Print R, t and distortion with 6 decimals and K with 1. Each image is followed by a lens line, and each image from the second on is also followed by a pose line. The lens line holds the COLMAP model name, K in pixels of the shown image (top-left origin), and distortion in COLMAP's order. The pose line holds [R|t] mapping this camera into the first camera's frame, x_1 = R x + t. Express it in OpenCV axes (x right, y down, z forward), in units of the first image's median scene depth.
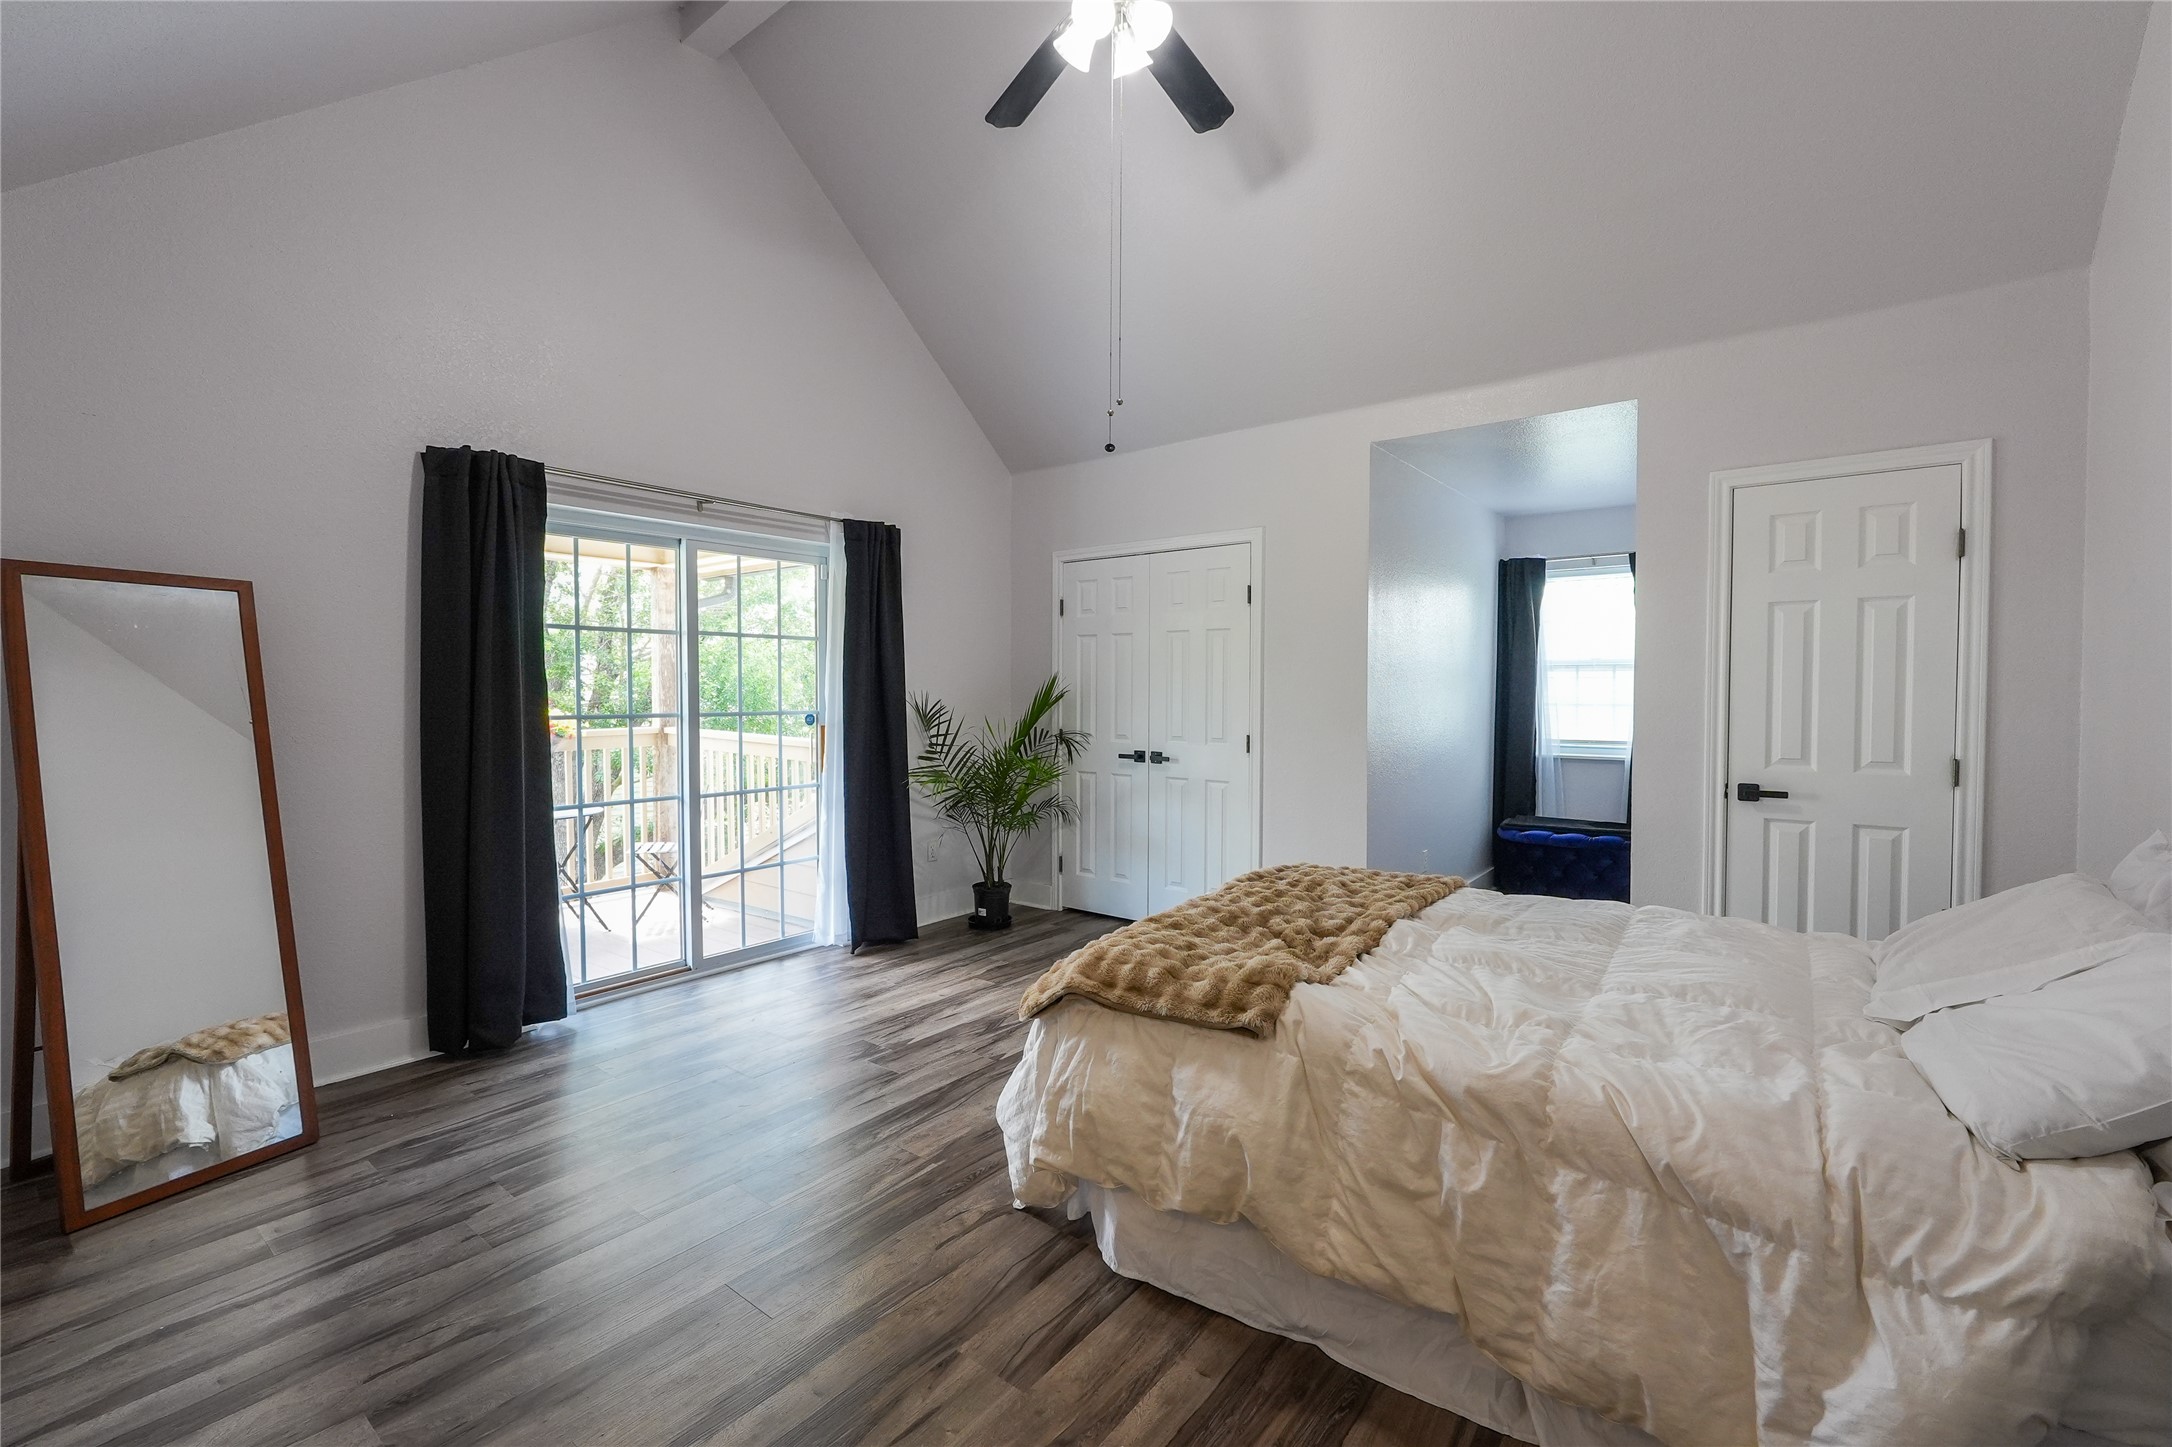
lens RADIAL K [[903.8, 0, 1093.3], [0, 903.8, 709.3], [0, 0, 1]] dist [-0.003511, -0.000840]
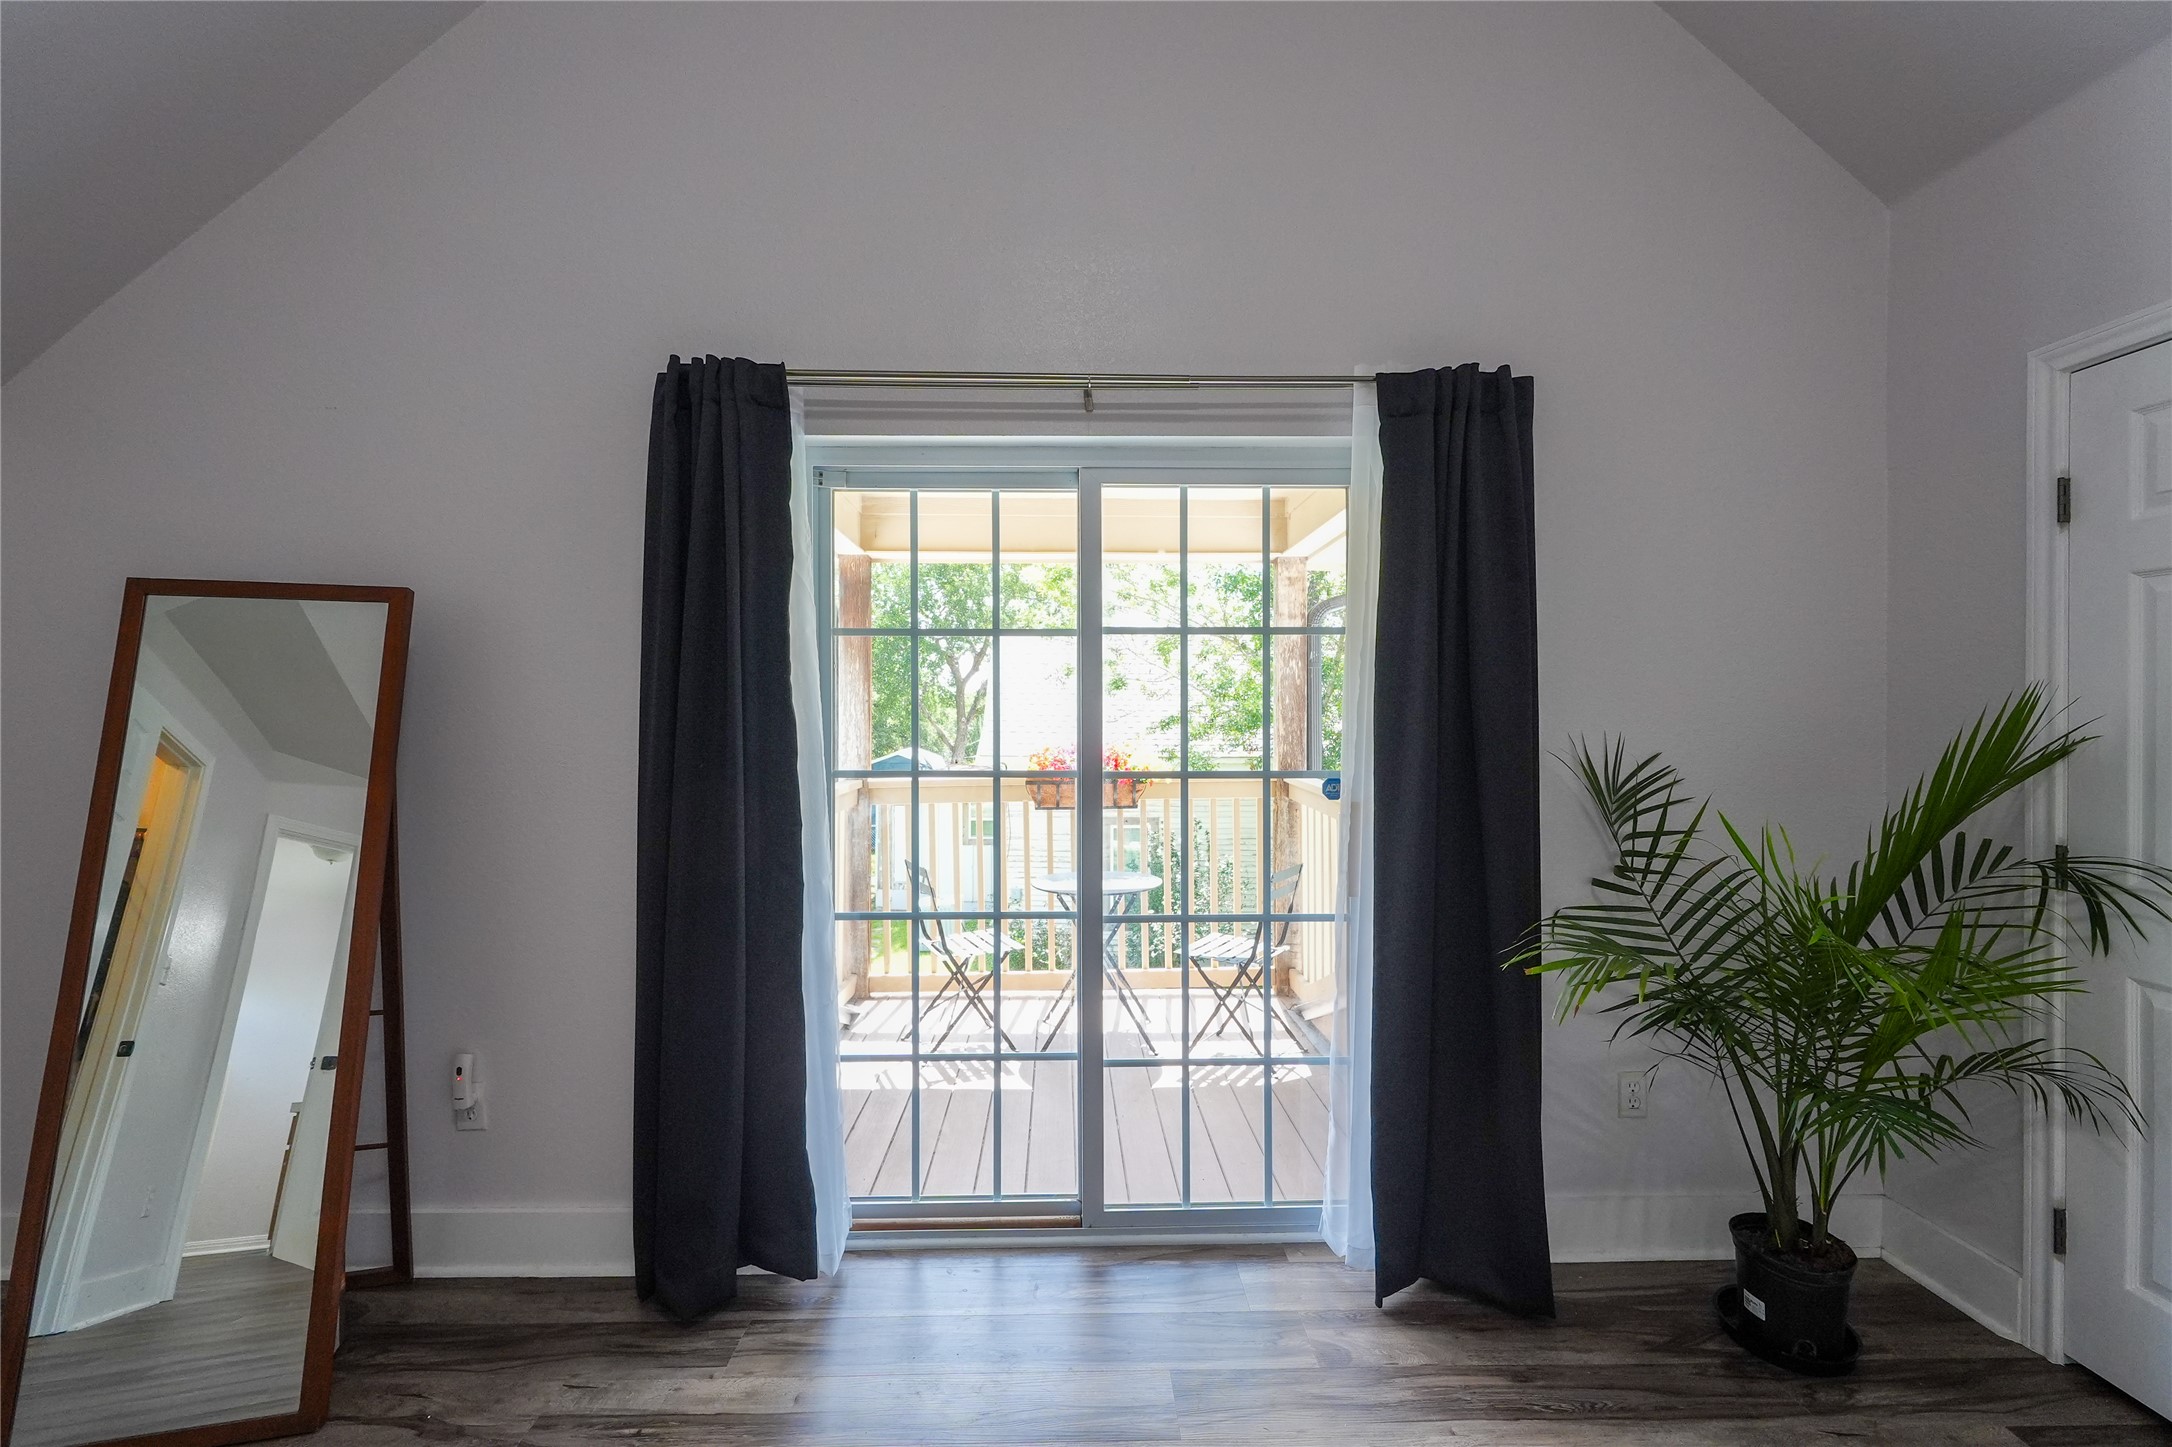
lens RADIAL K [[903.8, 0, 1079.8], [0, 903.8, 713.8], [0, 0, 1]] dist [-0.003511, -0.000840]
pose [[0.628834, -0.001914, -0.777538, -0.004523], [-0.015204, 0.999776, -0.014757, -0.020086], [0.777391, 0.021102, 0.628663, 0.541989]]
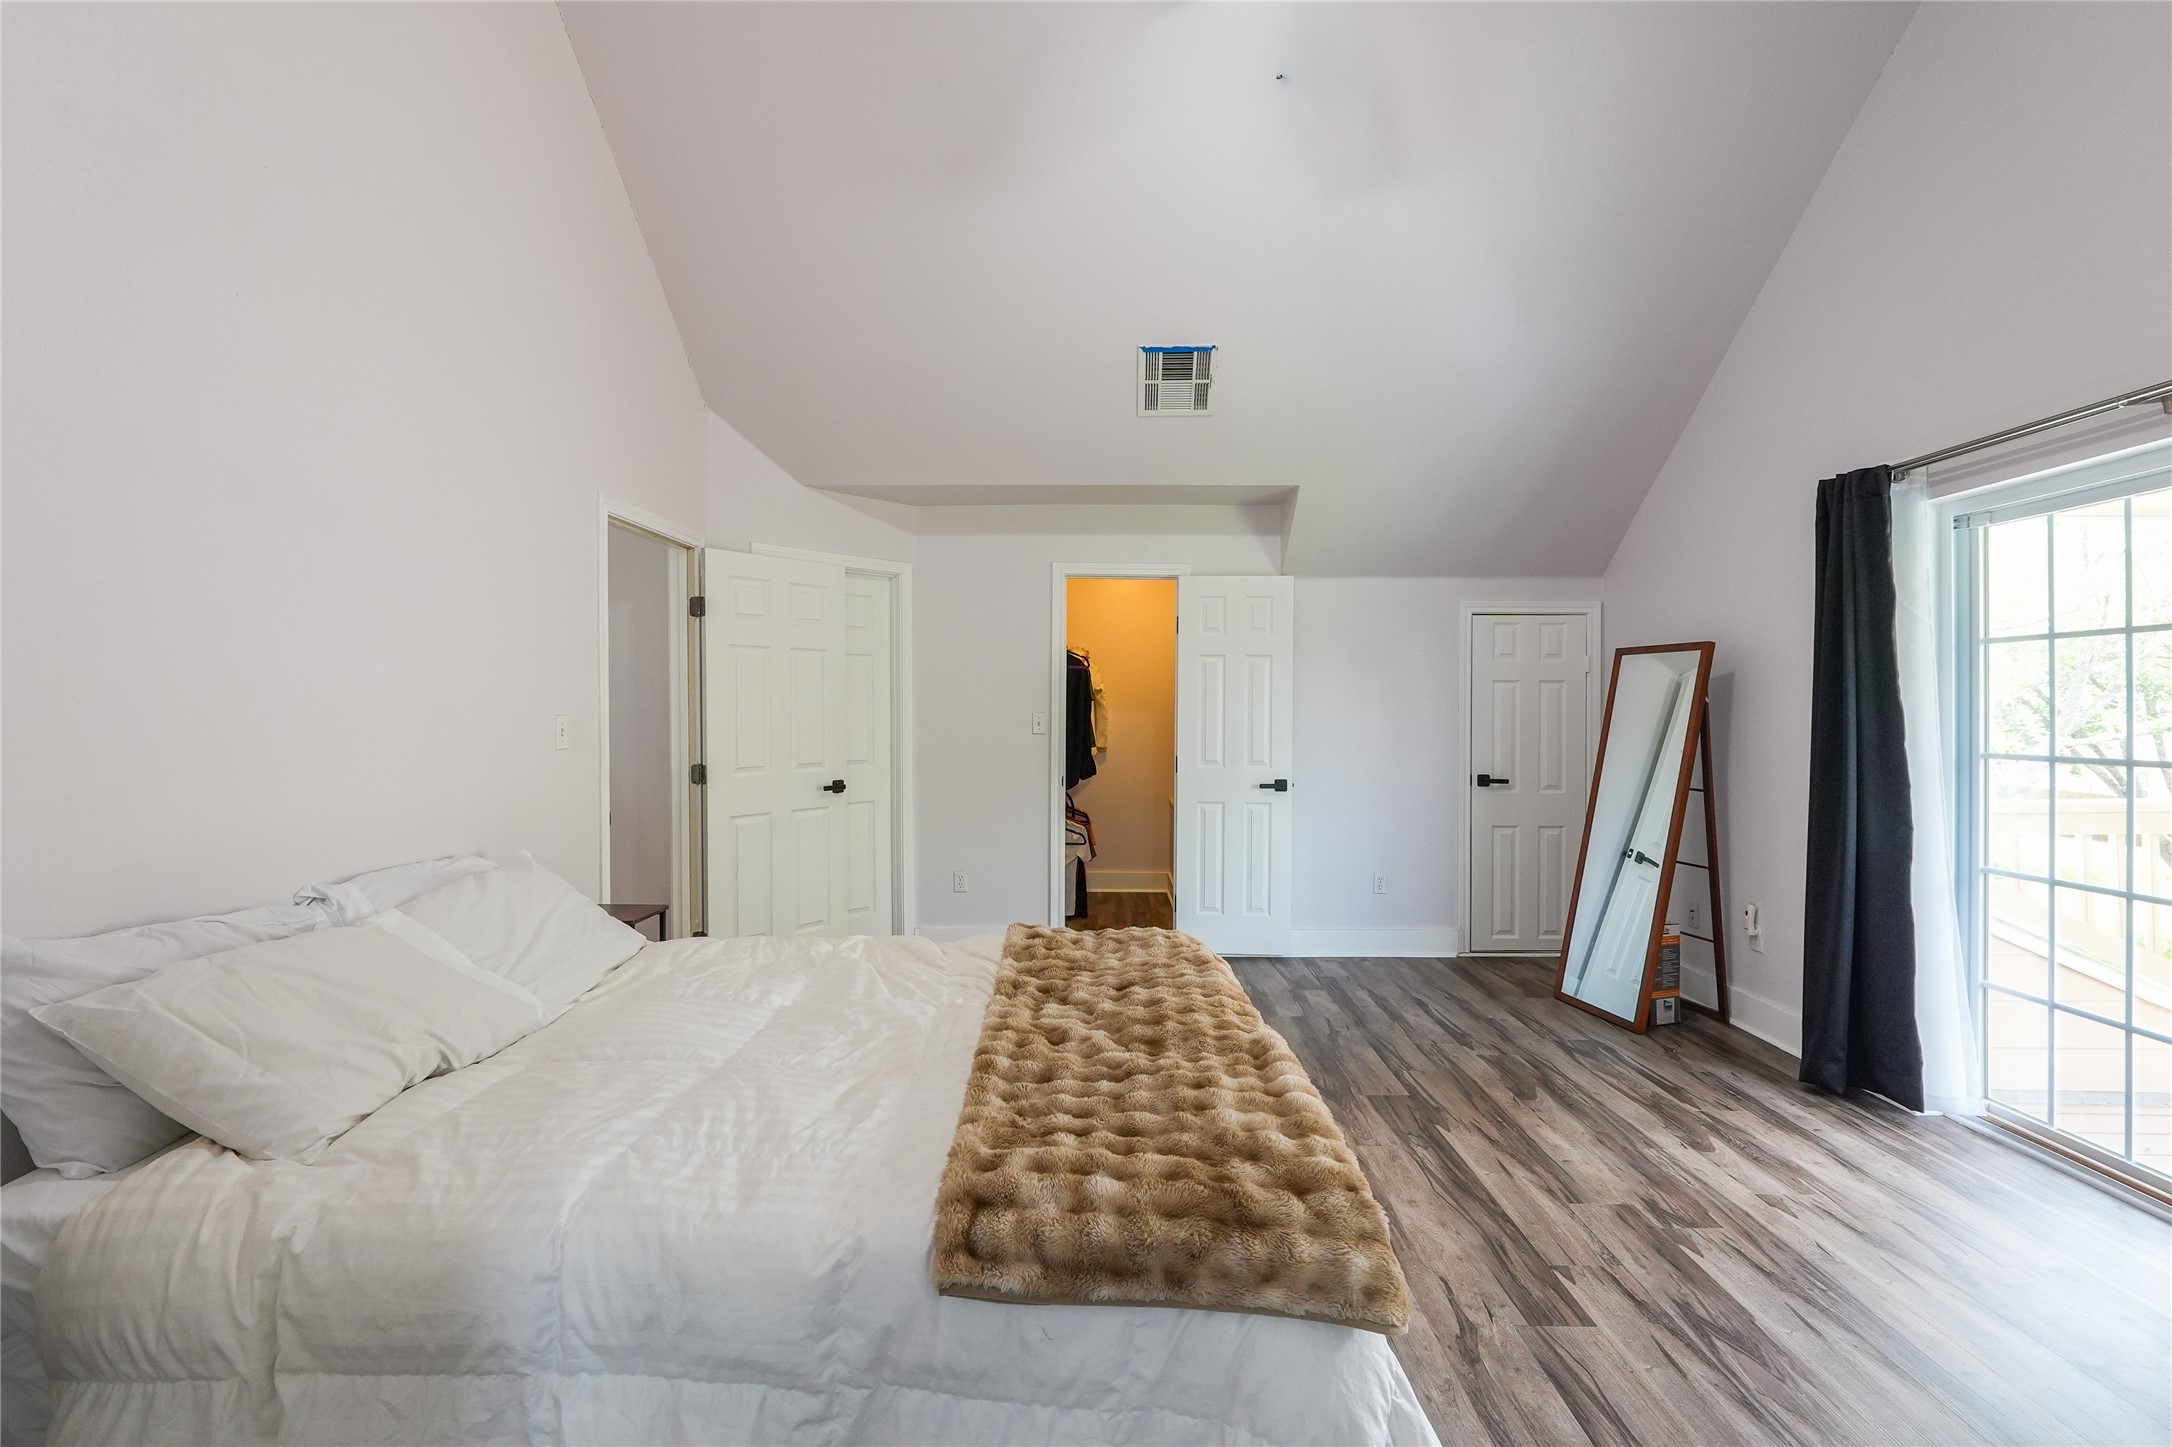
lens RADIAL K [[955.4, 0, 1086.8], [0, 955.4, 718.1], [0, 0, 1]] dist [0.003952, -0.000177]
pose [[-0.801793, 0.004205, -0.597587, 0.403175], [-0.011533, 0.999680, 0.022508, -0.025463], [0.597490, 0.024938, -0.801488, 0.903398]]
